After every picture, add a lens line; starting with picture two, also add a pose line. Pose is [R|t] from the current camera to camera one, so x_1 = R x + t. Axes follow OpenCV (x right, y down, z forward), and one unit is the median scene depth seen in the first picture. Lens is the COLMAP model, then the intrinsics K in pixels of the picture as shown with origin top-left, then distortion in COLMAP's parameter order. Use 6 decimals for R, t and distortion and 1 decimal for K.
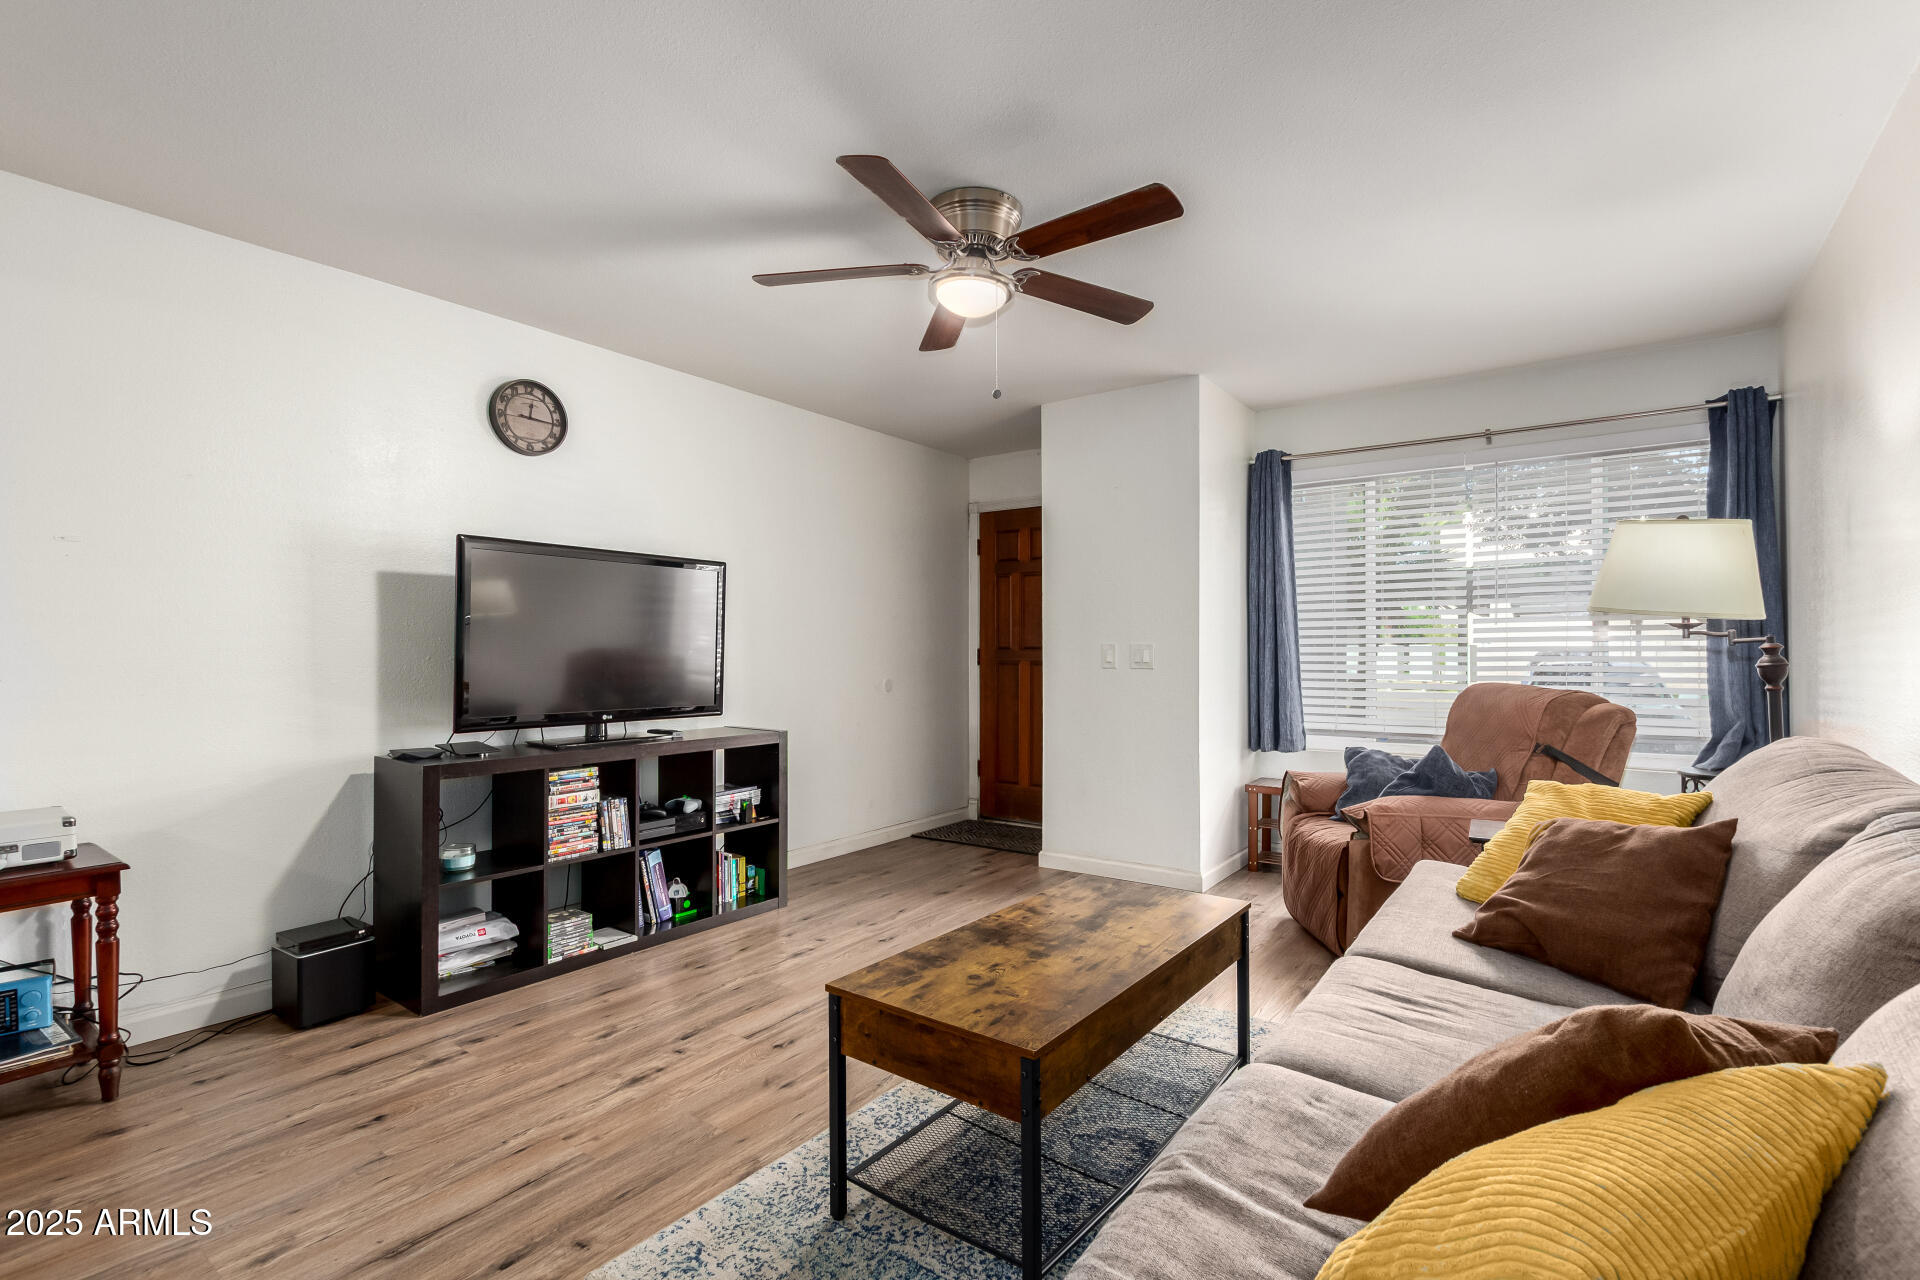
lens RADIAL K [[879.6, 0, 963.4], [0, 879.6, 644.0], [0, 0, 1]] dist [0.006568, -0.003208]
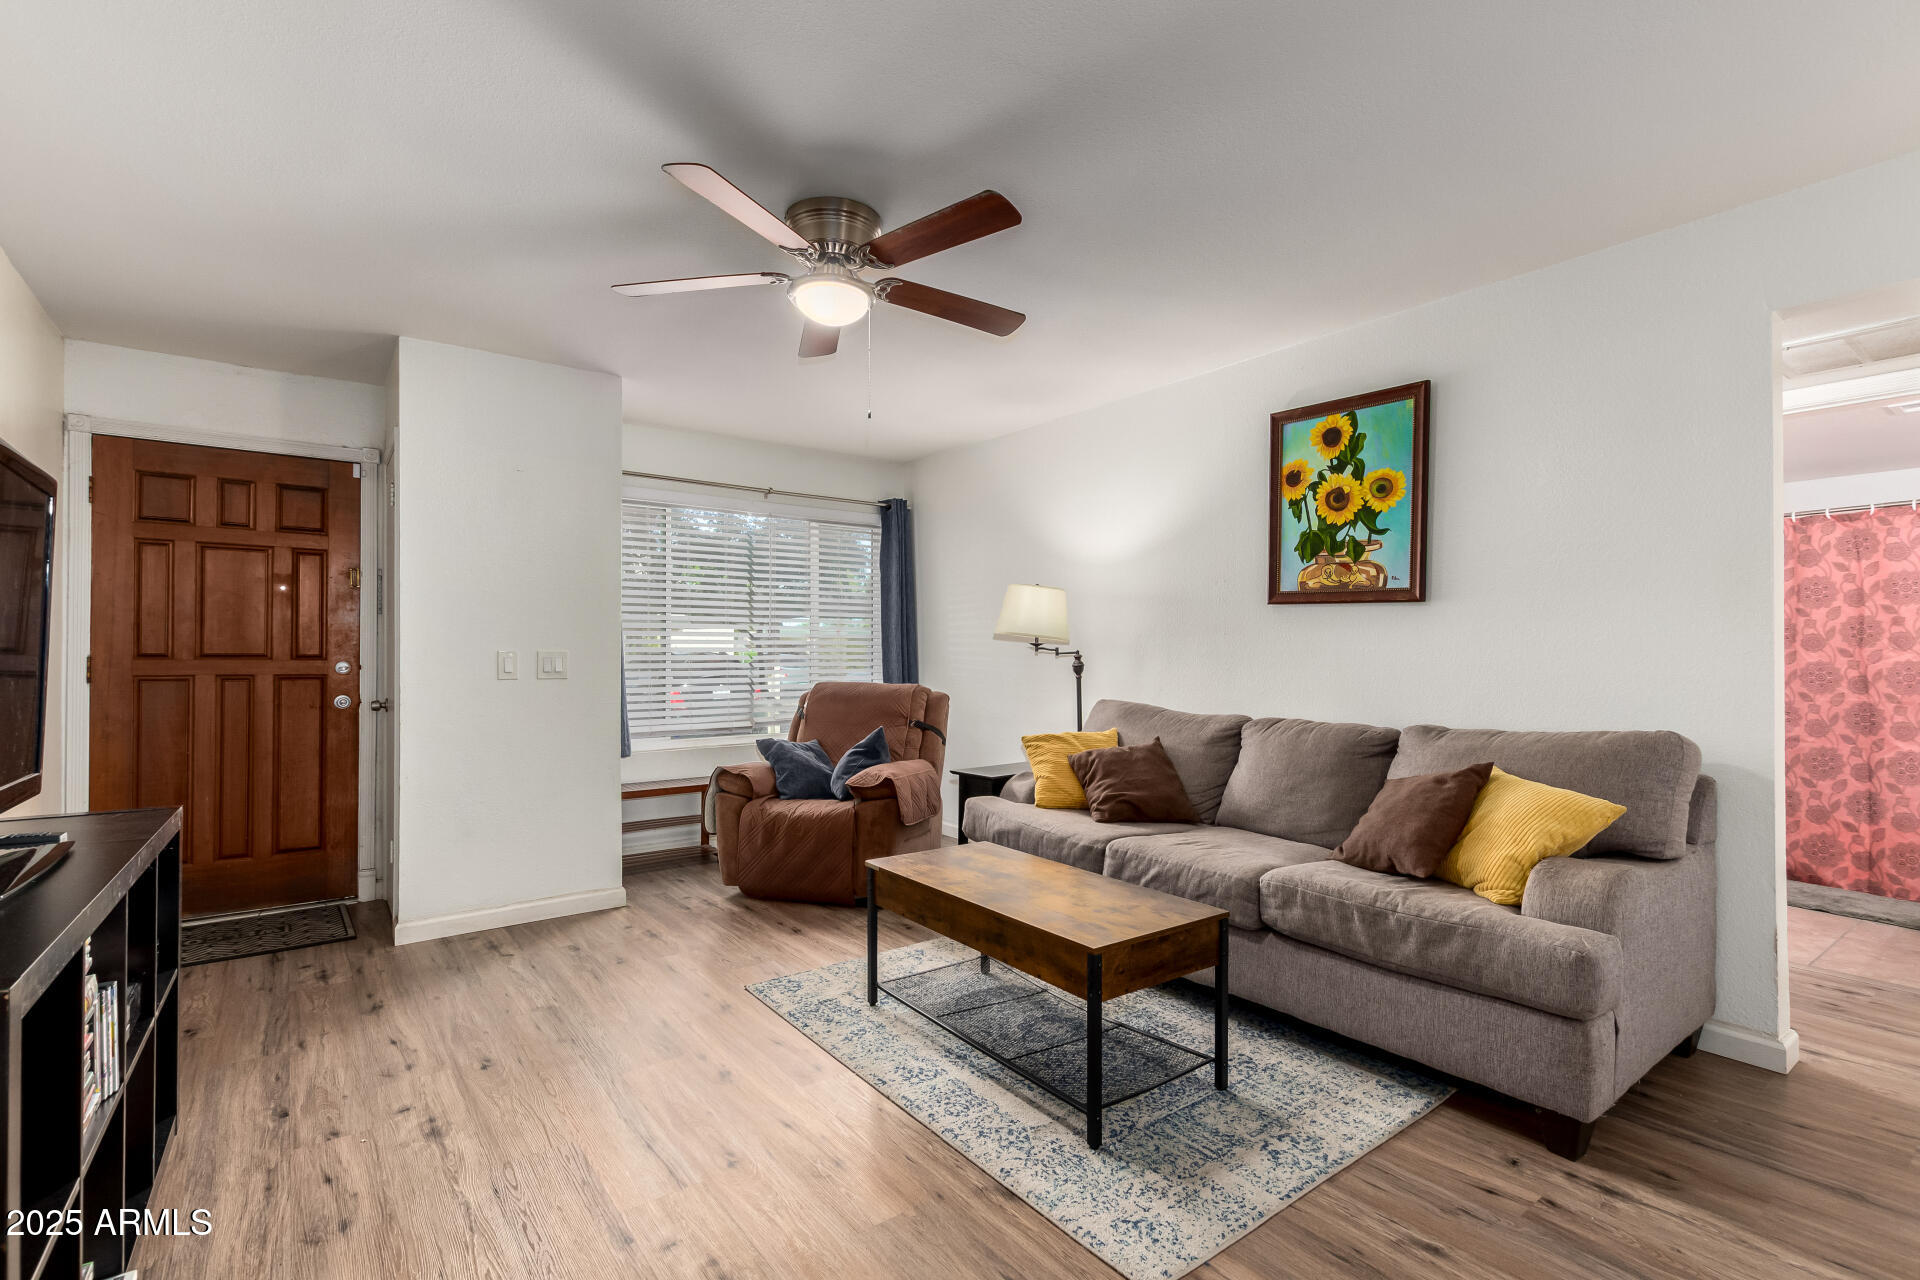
lens RADIAL K [[879.6, 0, 968.3], [0, 879.6, 650.3], [0, 0, 1]] dist [0.006568, -0.003208]
pose [[0.282731, 0.006950, 0.959174, -0.888021], [-0.006007, 0.999967, -0.005475, 0.000883], [-0.959181, -0.004214, 0.282763, 0.563348]]
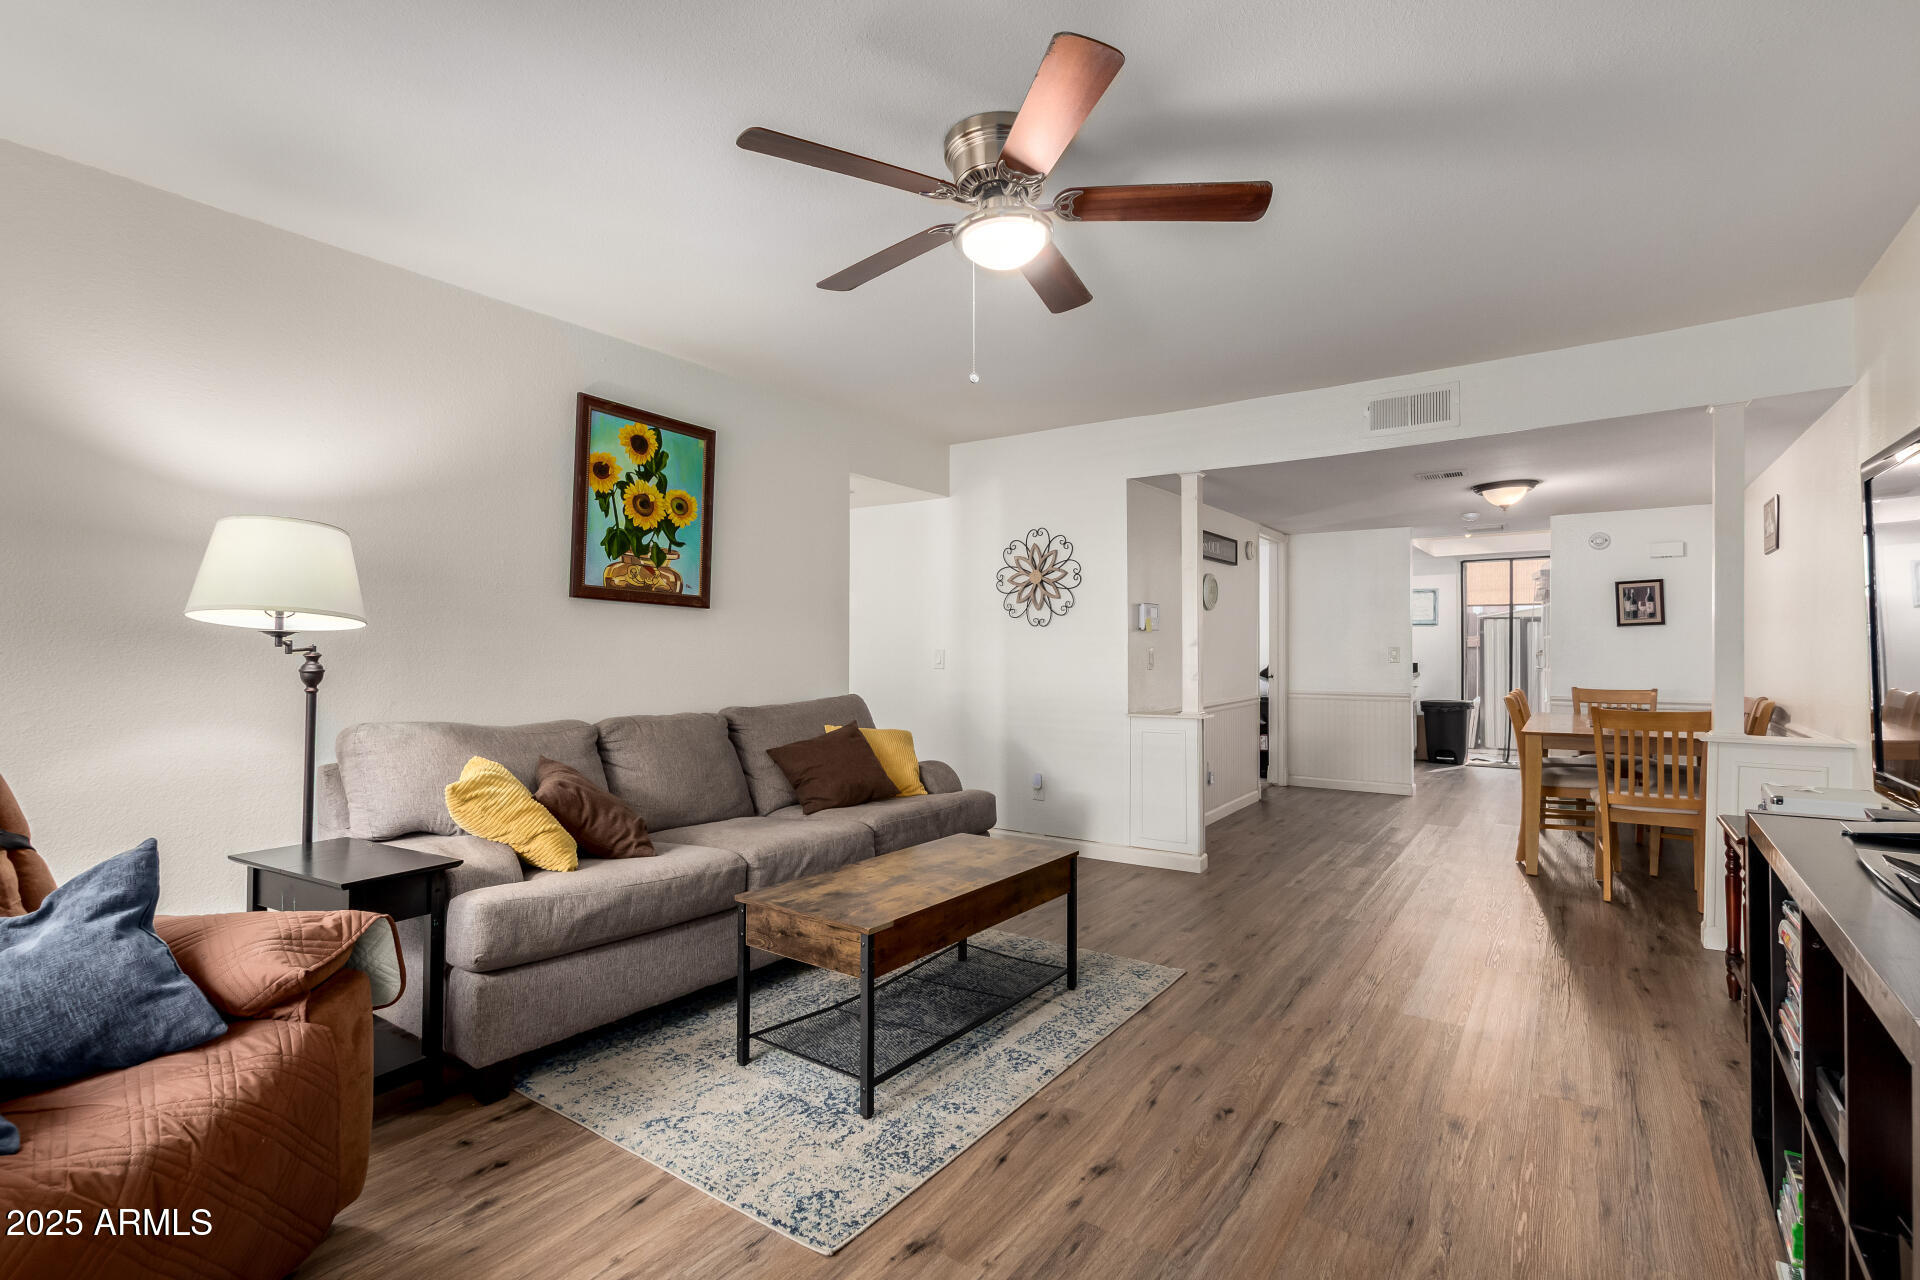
lens RADIAL K [[879.6, 0, 967.7], [0, 879.6, 644.9], [0, 0, 1]] dist [0.006568, -0.003208]
pose [[-0.999791, 0.006333, -0.019450, 0.058703], [0.006564, 0.999908, -0.011835, 0.005890], [0.019374, -0.011960, -0.999741, 1.823721]]
